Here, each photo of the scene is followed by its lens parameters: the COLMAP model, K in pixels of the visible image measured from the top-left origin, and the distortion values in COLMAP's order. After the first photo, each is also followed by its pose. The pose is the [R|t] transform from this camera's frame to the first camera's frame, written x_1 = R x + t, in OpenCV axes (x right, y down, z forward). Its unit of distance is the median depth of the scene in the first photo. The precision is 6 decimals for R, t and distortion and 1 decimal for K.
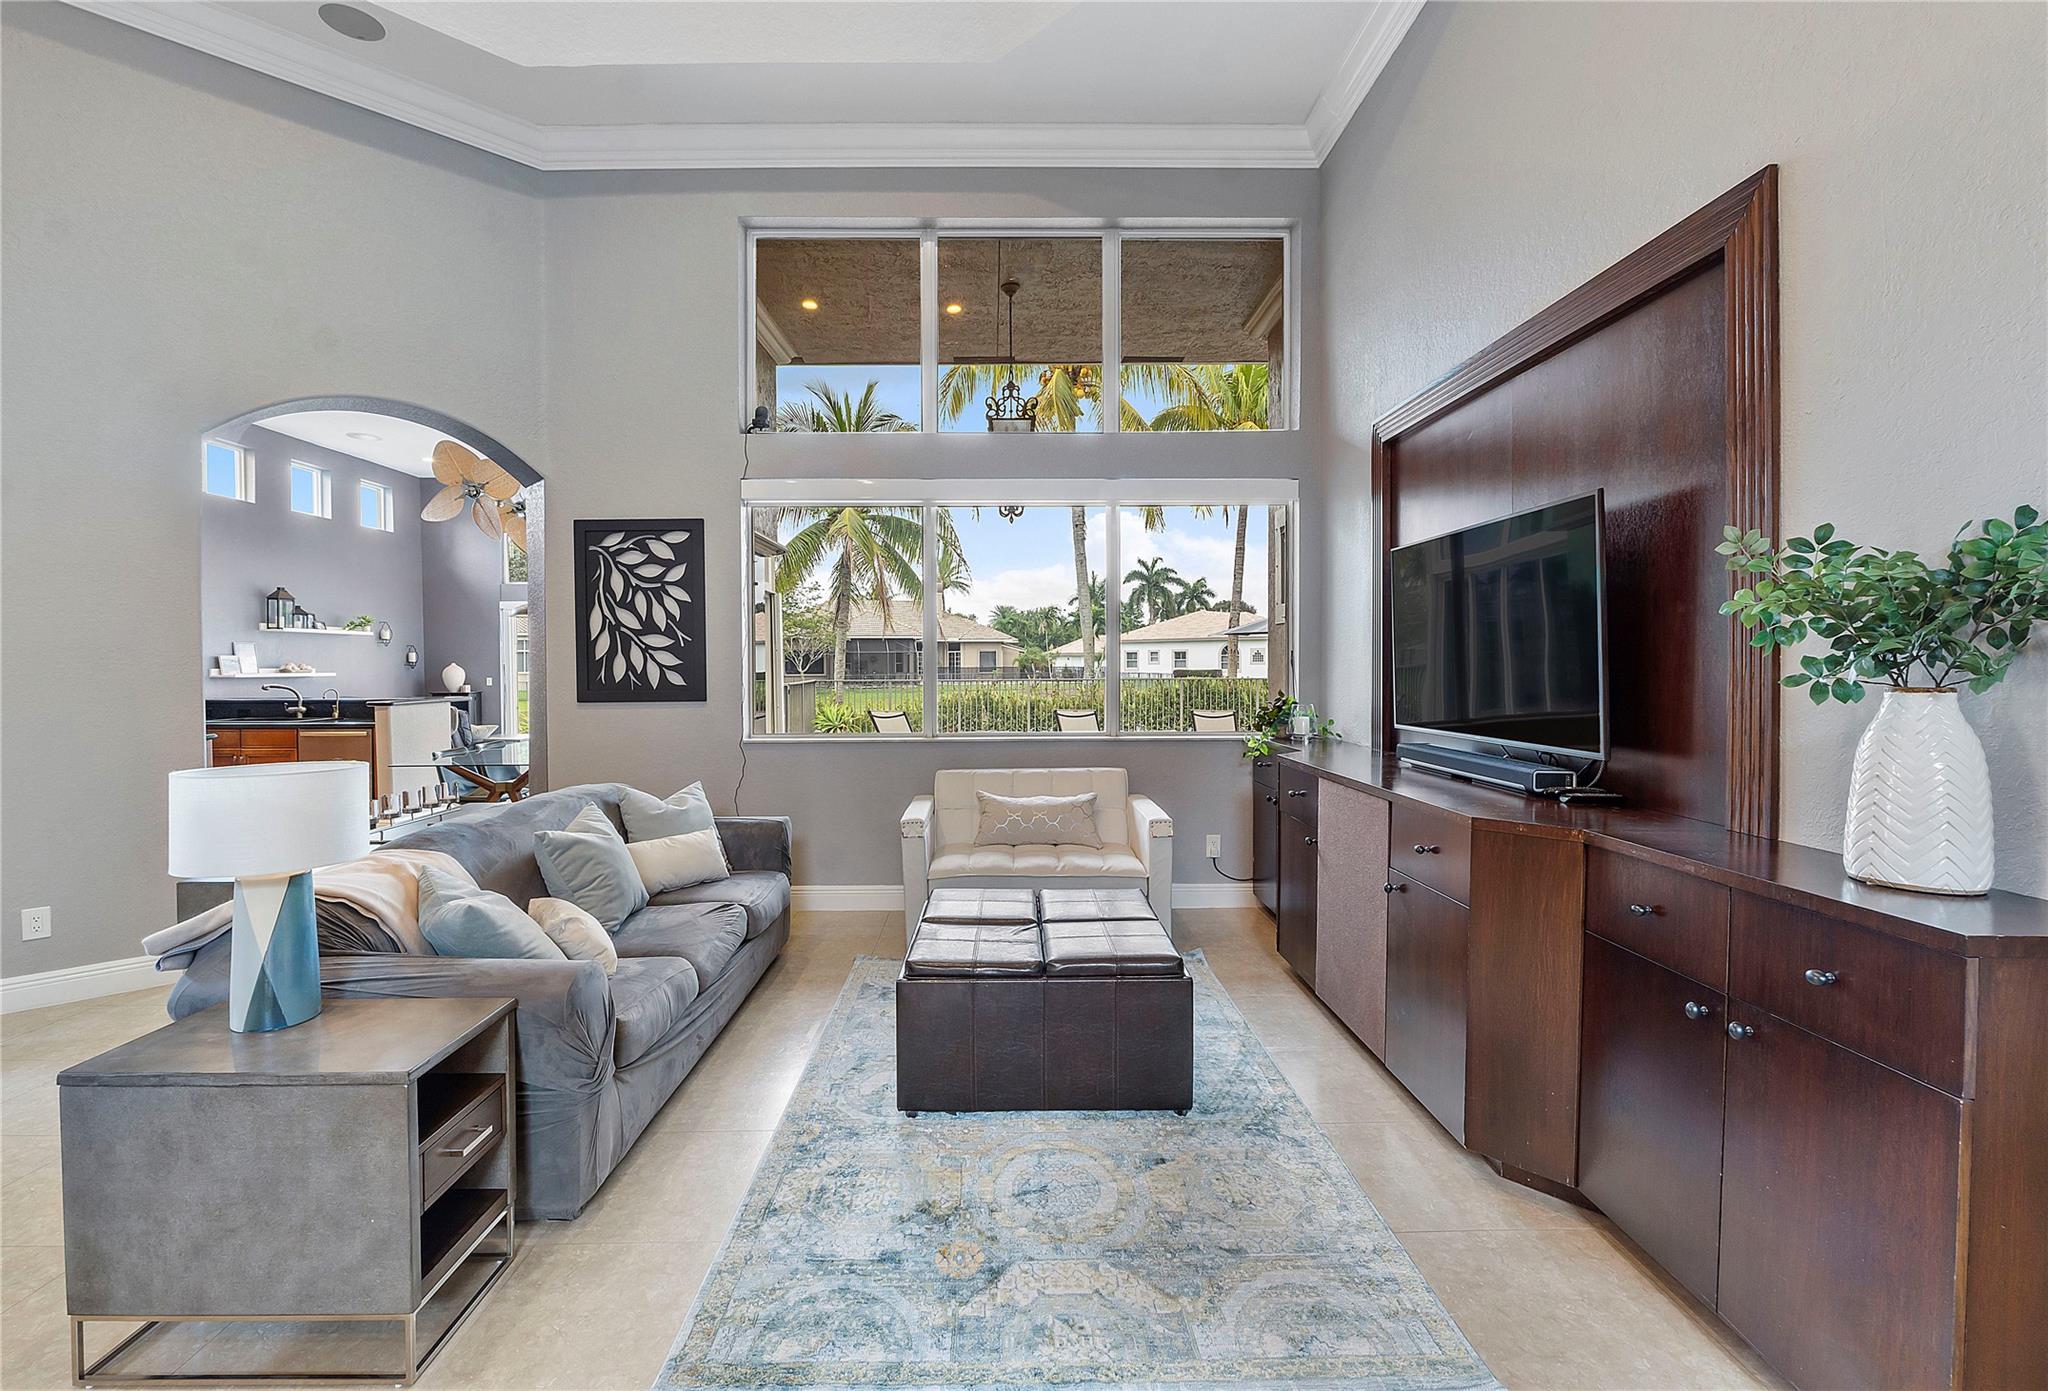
lens RADIAL K [[891.5, 0, 1008.7], [0, 891.5, 680.0], [0, 0, 1]] dist [-0.009676, -0.000791]
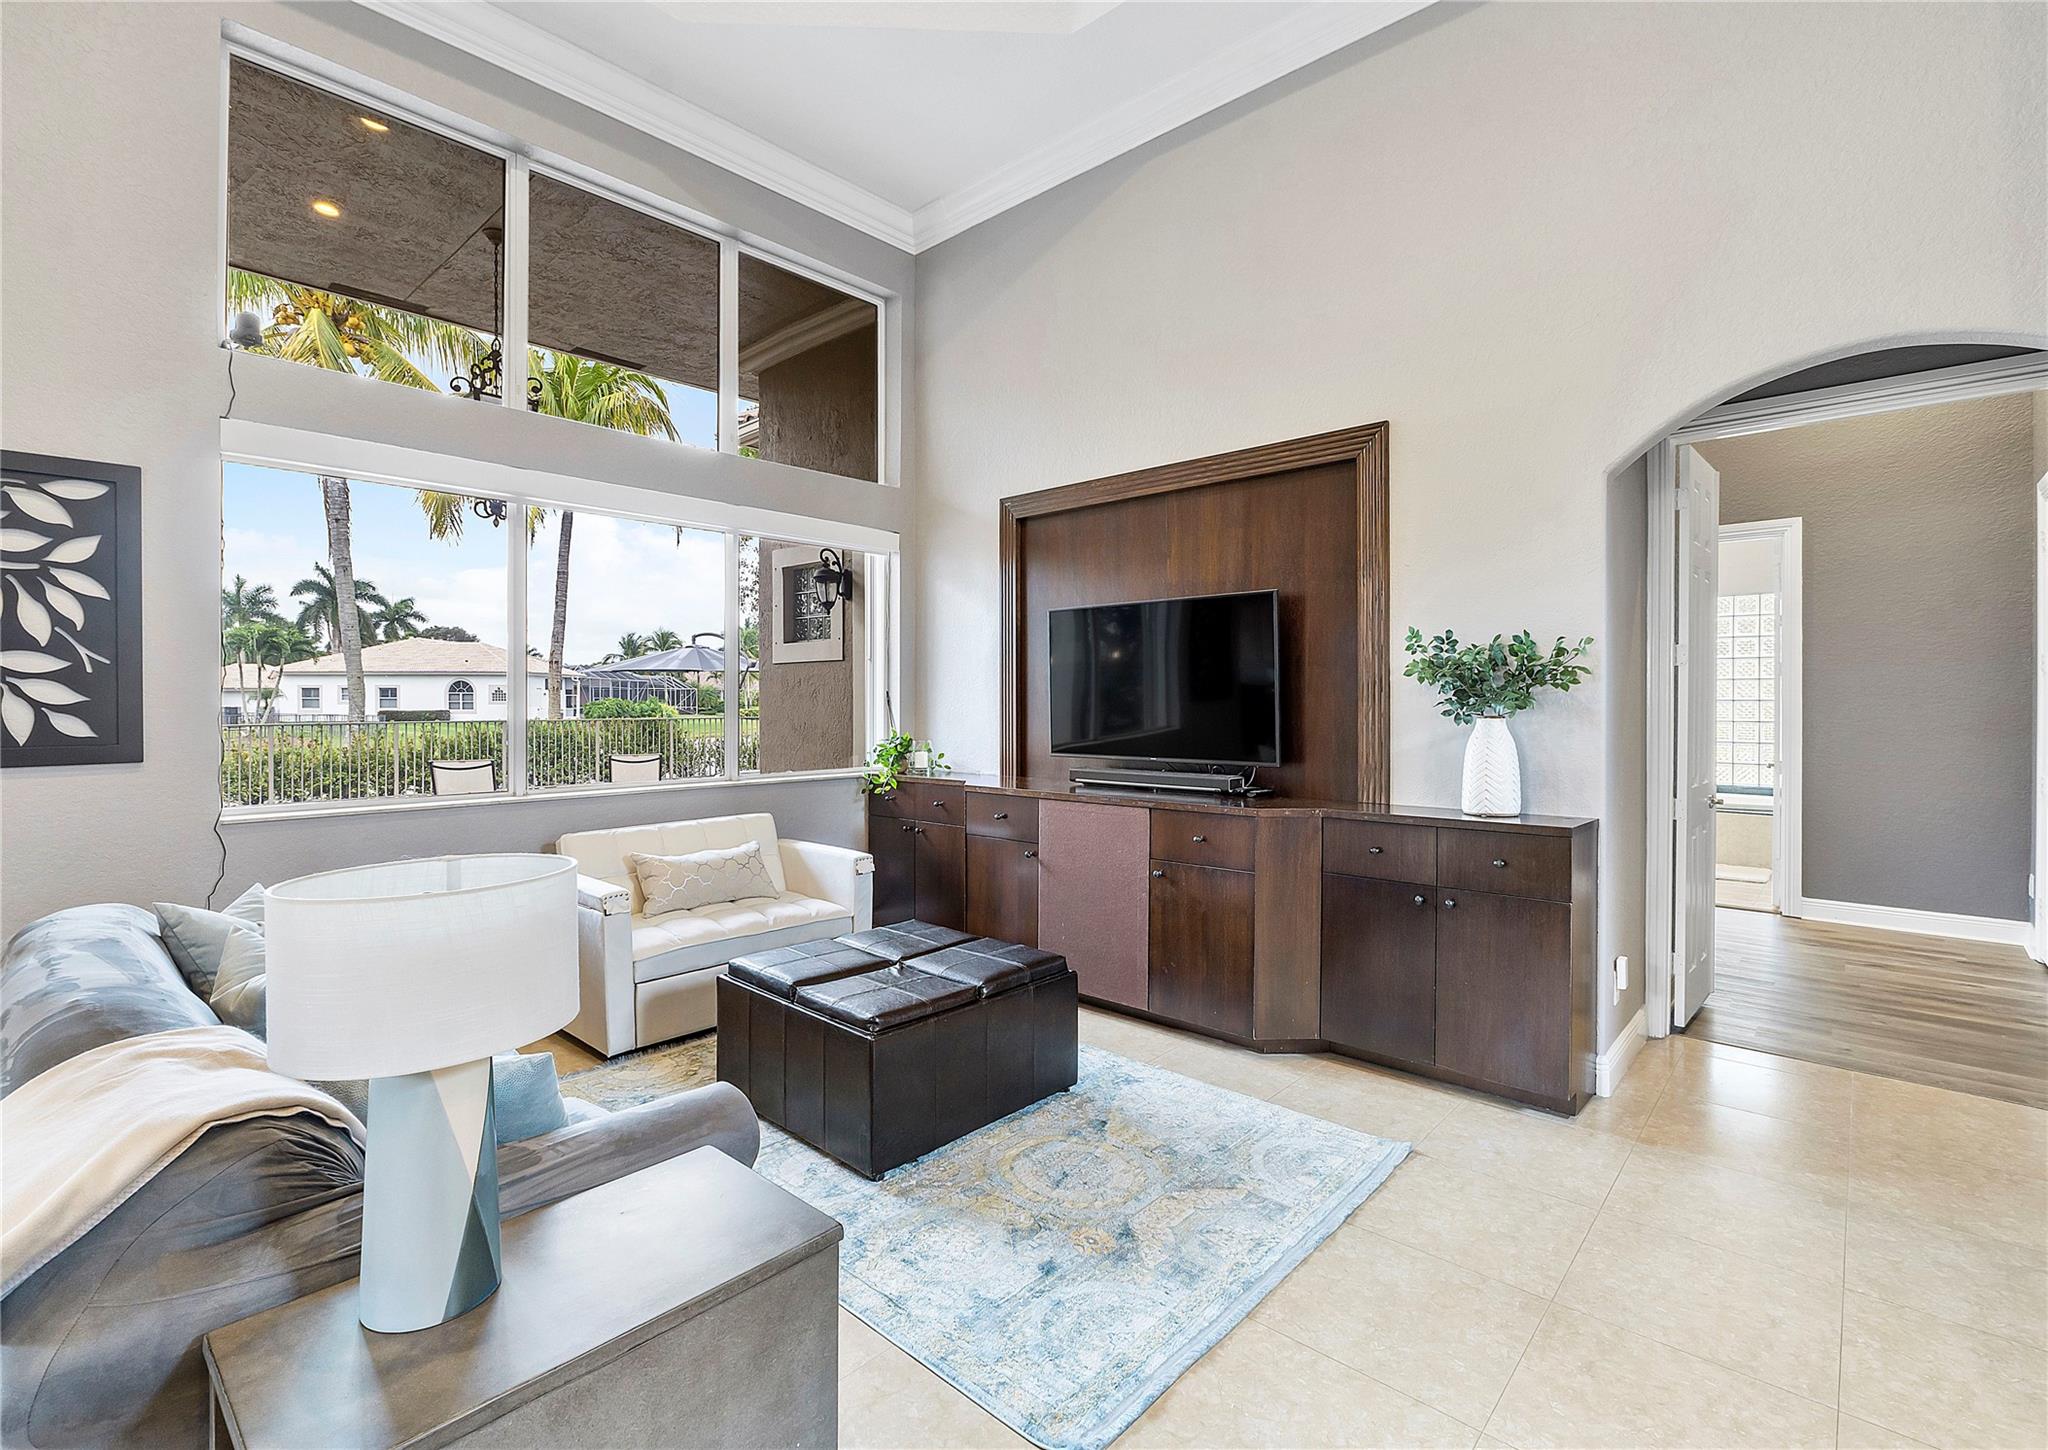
lens RADIAL K [[932.6, 0, 1047.1], [0, 932.6, 708.5], [0, 0, 1]] dist [-0.009681, 0.000030]
pose [[0.675253, -0.002379, 0.737583, -0.389065], [0.011813, 0.999901, -0.007590, -0.001254], [-0.737492, 0.013838, 0.675214, 0.102900]]
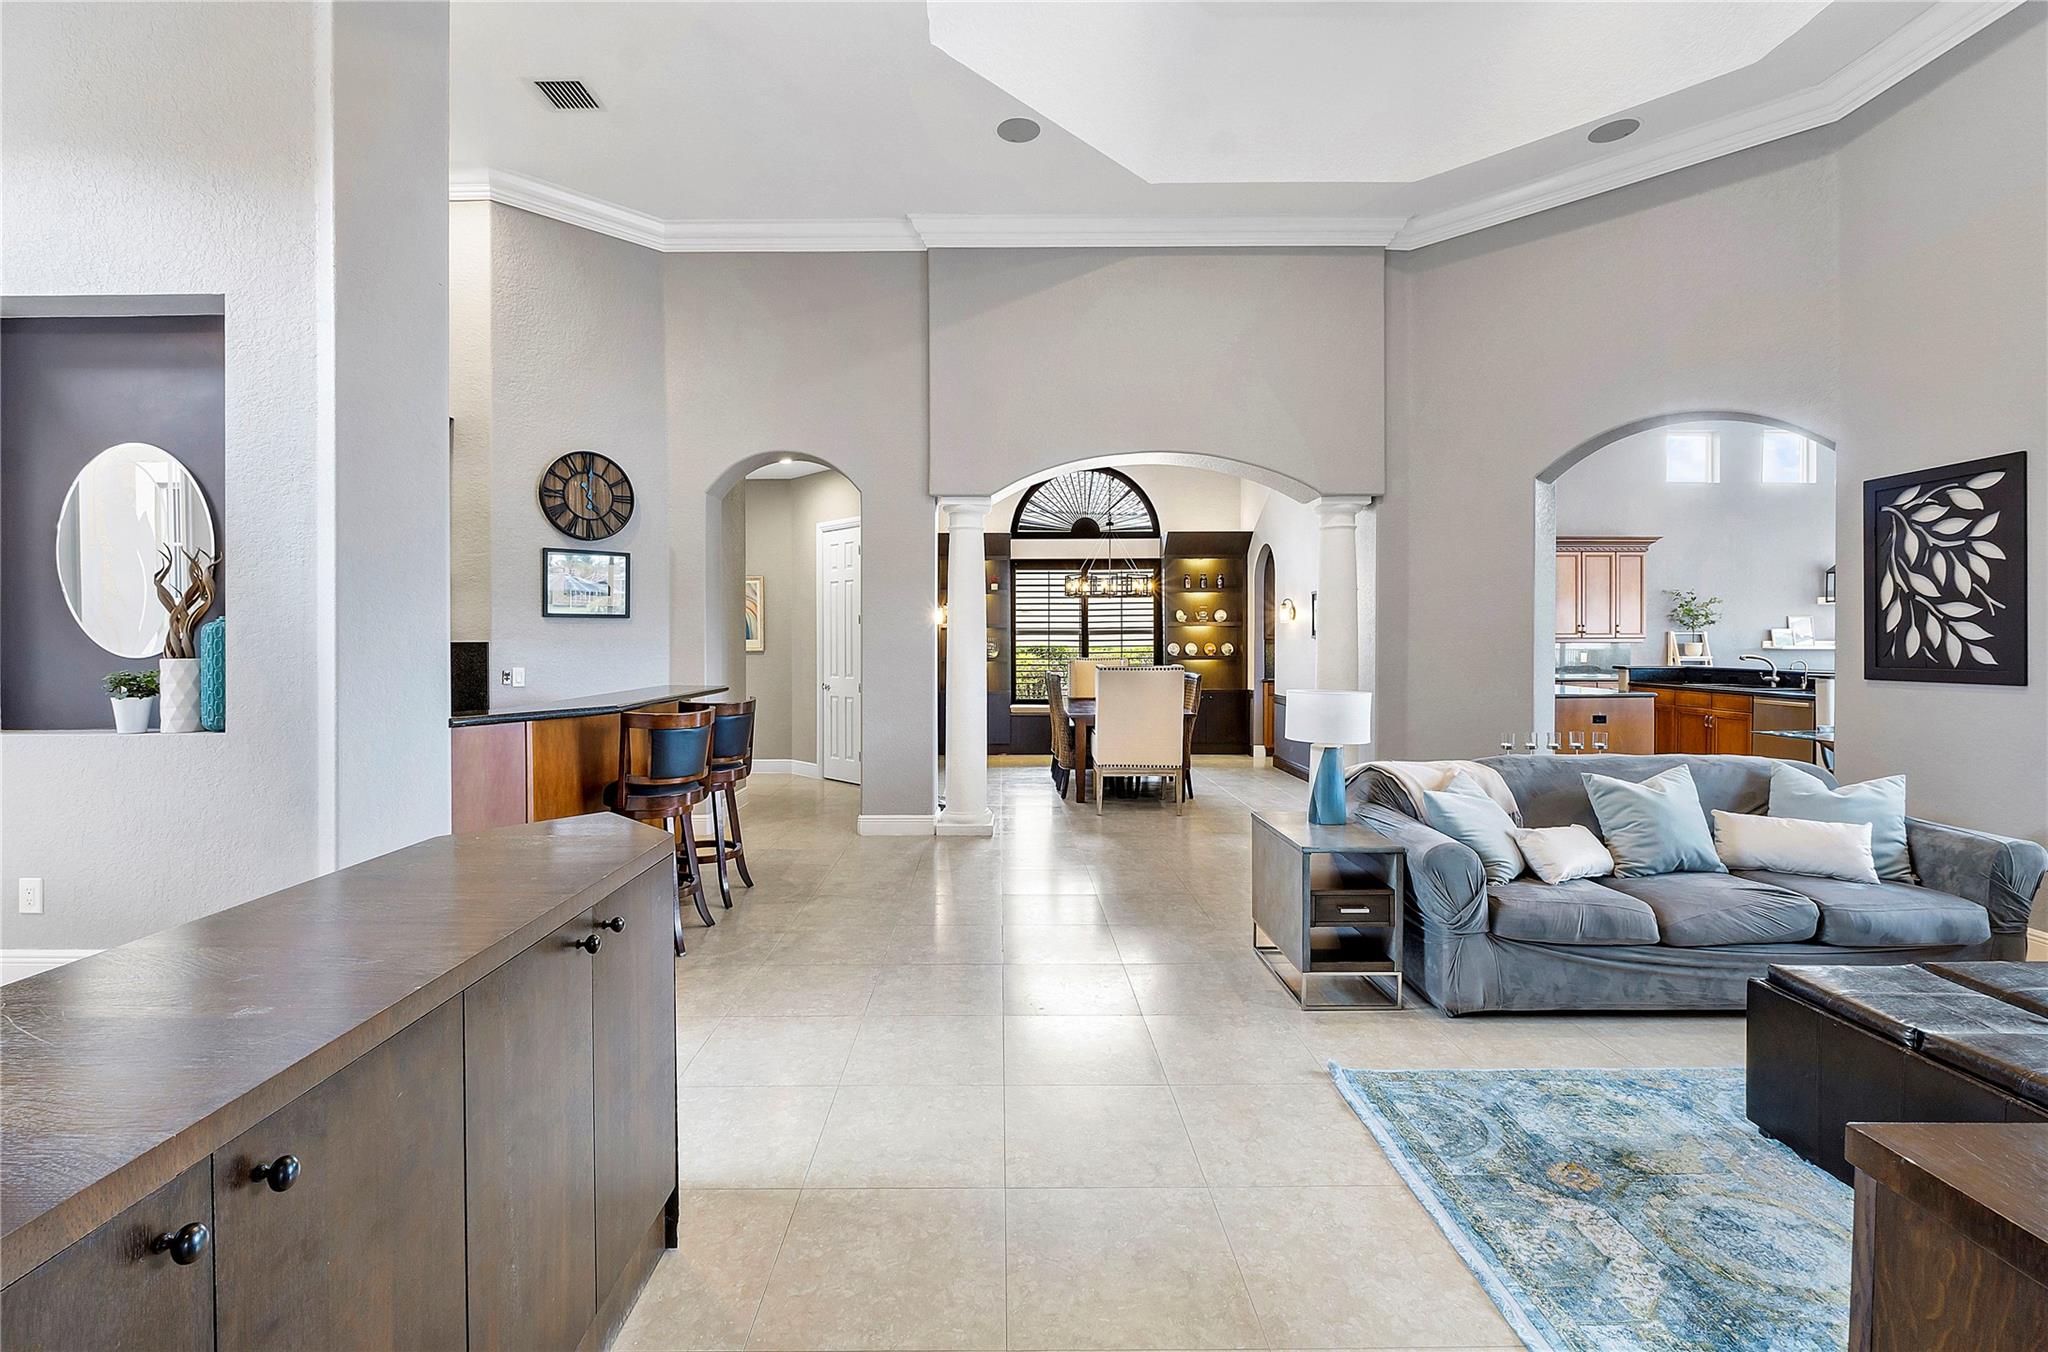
lens RADIAL K [[882.3, 0, 995.1], [0, 882.3, 652.9], [0, 0, 1]] dist [-0.019751, 0.000306]
pose [[-0.019339, 0.018794, -0.999636, 0.423790], [-0.017079, 0.999671, 0.019125, -0.004008], [0.999667, 0.017442, -0.019011, 0.117905]]
